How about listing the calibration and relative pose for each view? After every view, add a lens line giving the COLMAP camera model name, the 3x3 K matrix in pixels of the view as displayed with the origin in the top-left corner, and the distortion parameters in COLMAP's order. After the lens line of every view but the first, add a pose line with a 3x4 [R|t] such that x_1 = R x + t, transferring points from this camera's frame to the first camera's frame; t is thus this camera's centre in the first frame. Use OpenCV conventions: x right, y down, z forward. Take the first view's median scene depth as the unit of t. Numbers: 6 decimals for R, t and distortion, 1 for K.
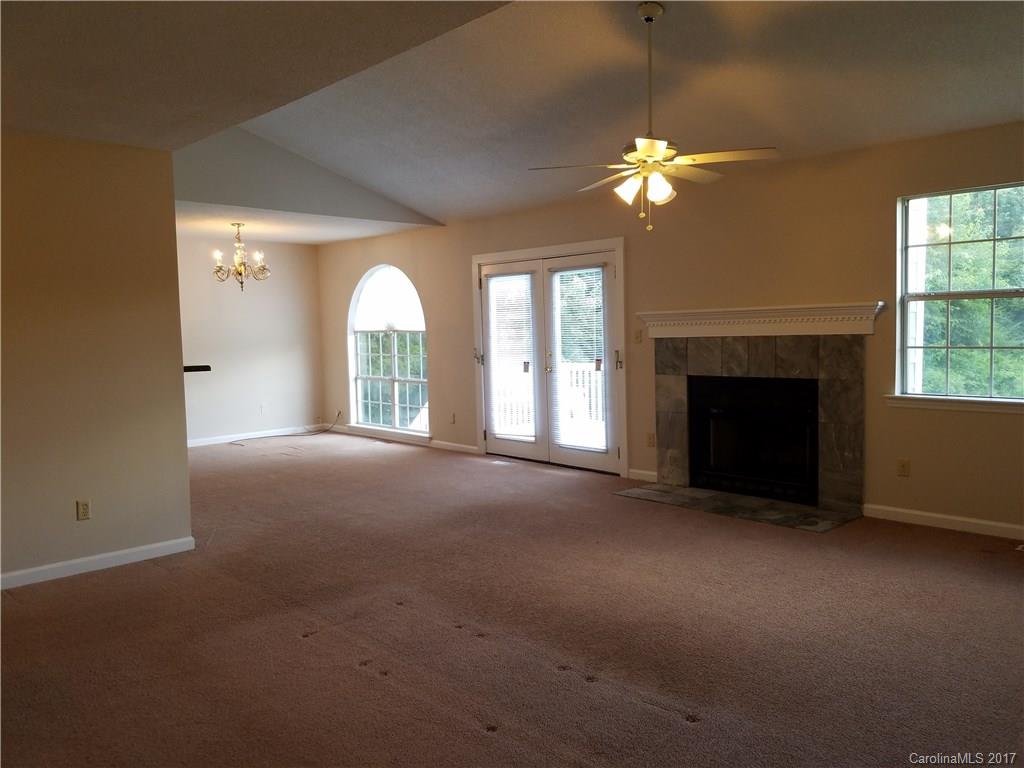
lens RADIAL K [[786.3, 0, 516.7], [0, 786.3, 388.1], [0, 0, 1]] dist [0.091966, -0.000142]
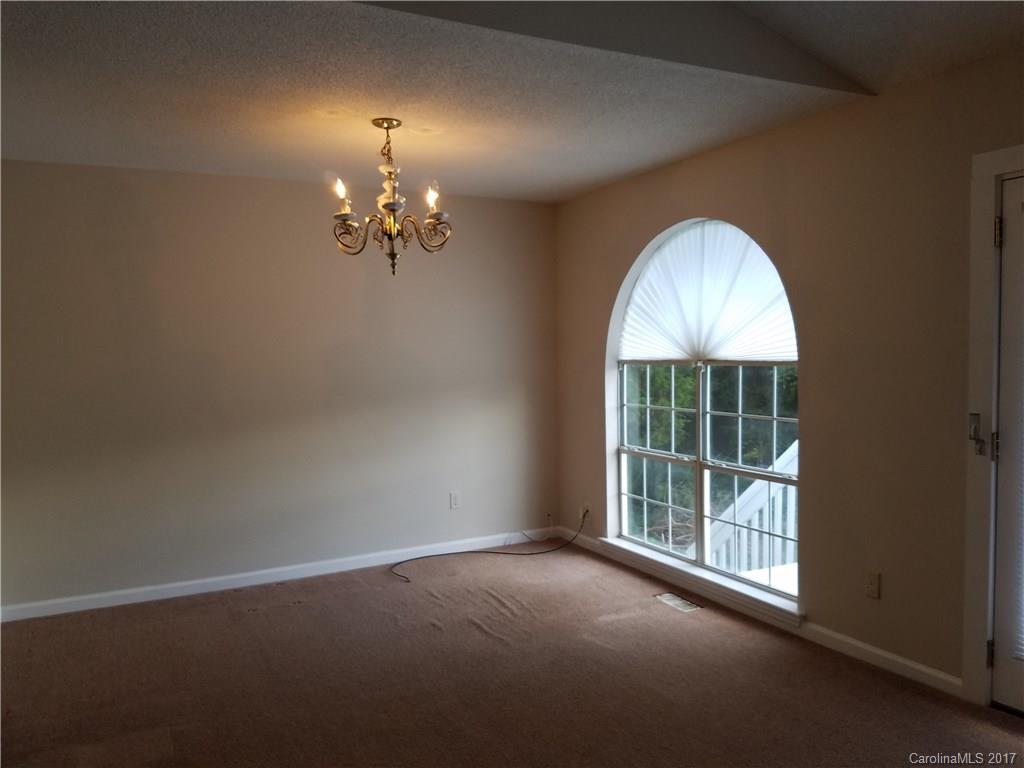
lens RADIAL K [[786.3, 0, 511.5], [0, 786.3, 385.8], [0, 0, 1]] dist [0.091966, -0.000142]
pose [[0.955447, 0.018566, -0.294579, -0.122347], [-0.029350, 0.999049, -0.032230, -0.038033], [0.293701, 0.039439, 0.955083, 0.493392]]
